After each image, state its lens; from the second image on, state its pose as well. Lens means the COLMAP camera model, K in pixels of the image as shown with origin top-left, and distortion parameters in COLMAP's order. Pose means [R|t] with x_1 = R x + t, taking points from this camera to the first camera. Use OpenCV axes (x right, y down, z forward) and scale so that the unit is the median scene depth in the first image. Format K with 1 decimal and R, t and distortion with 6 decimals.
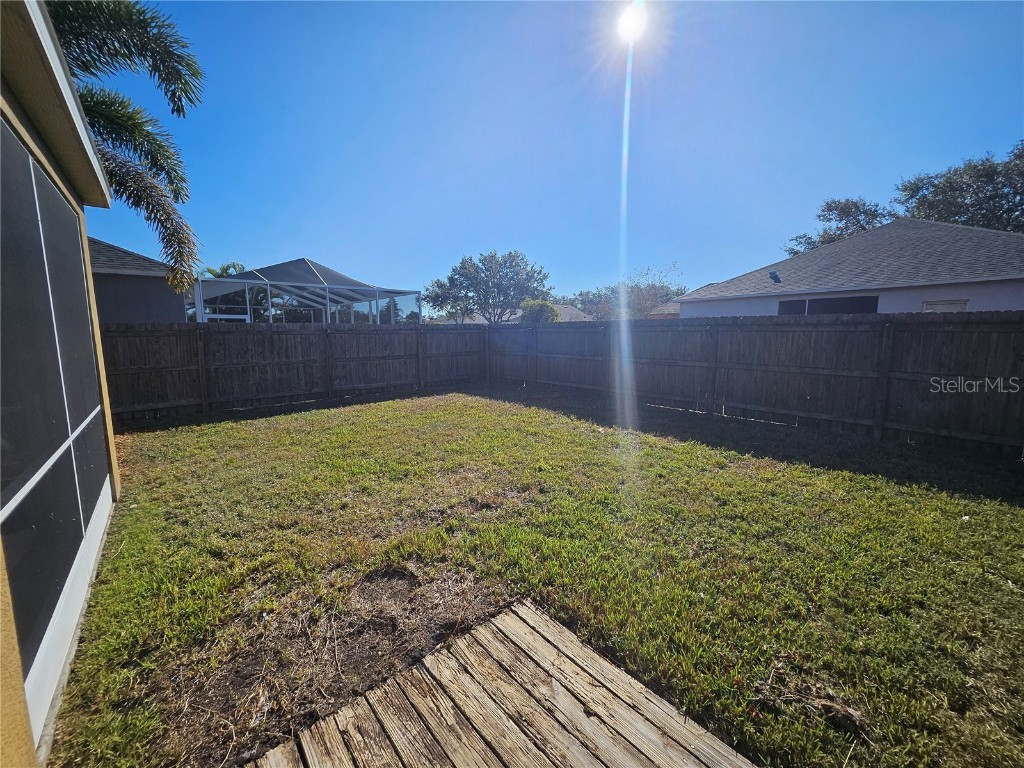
lens RADIAL K [[405.3, 0, 514.4], [0, 405.3, 378.7], [0, 0, 1]] dist [0.000486, -0.000075]
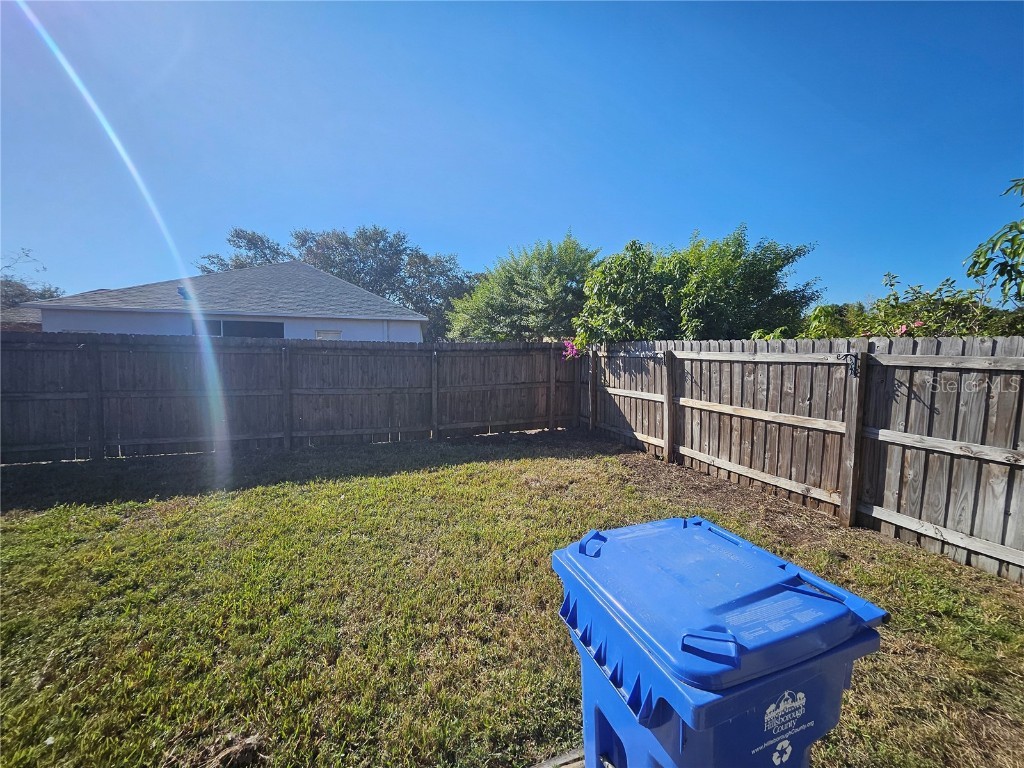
lens RADIAL K [[405.3, 0, 512.4], [0, 405.3, 382.7], [0, 0, 1]] dist [0.000486, -0.000075]
pose [[0.348019, -0.055516, 0.935842, 0.080162], [0.092262, 0.995427, 0.024740, -0.006047], [-0.932937, 0.077733, 0.351549, -0.006373]]
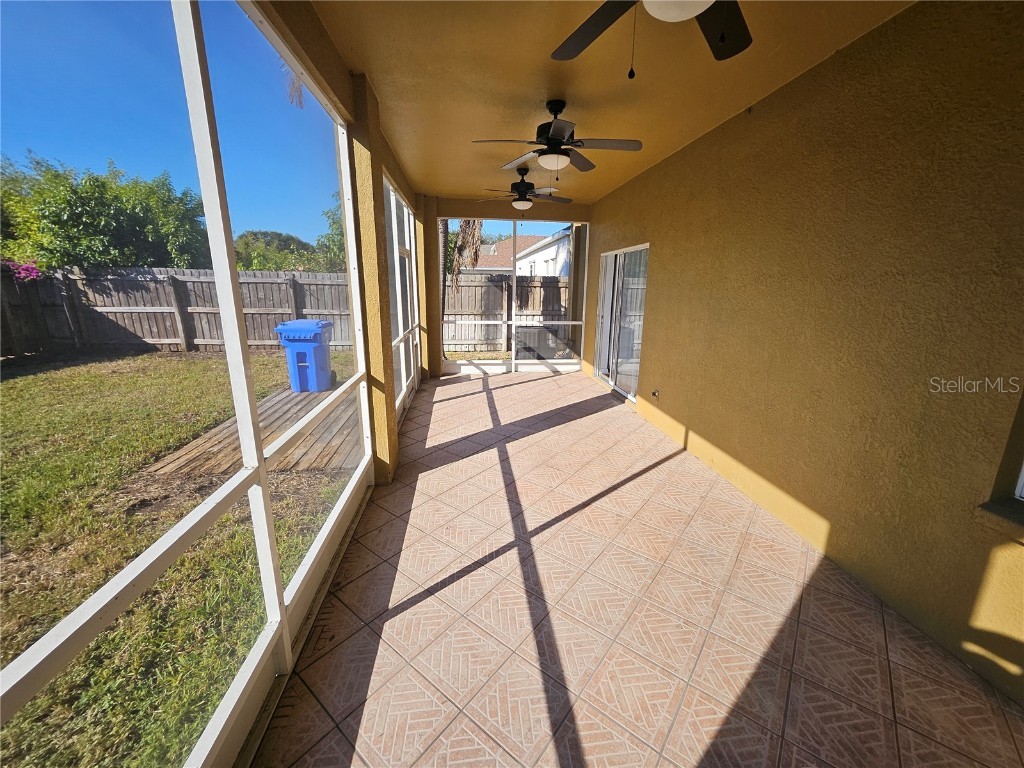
lens RADIAL K [[405.3, 0, 514.1], [0, 405.3, 378.8], [0, 0, 1]] dist [0.000486, -0.000075]
pose [[-0.825515, -0.135659, 0.547834, -1.730535], [0.057037, 0.945659, 0.320119, -0.148596], [-0.561491, 0.295509, -0.772918, 1.201156]]
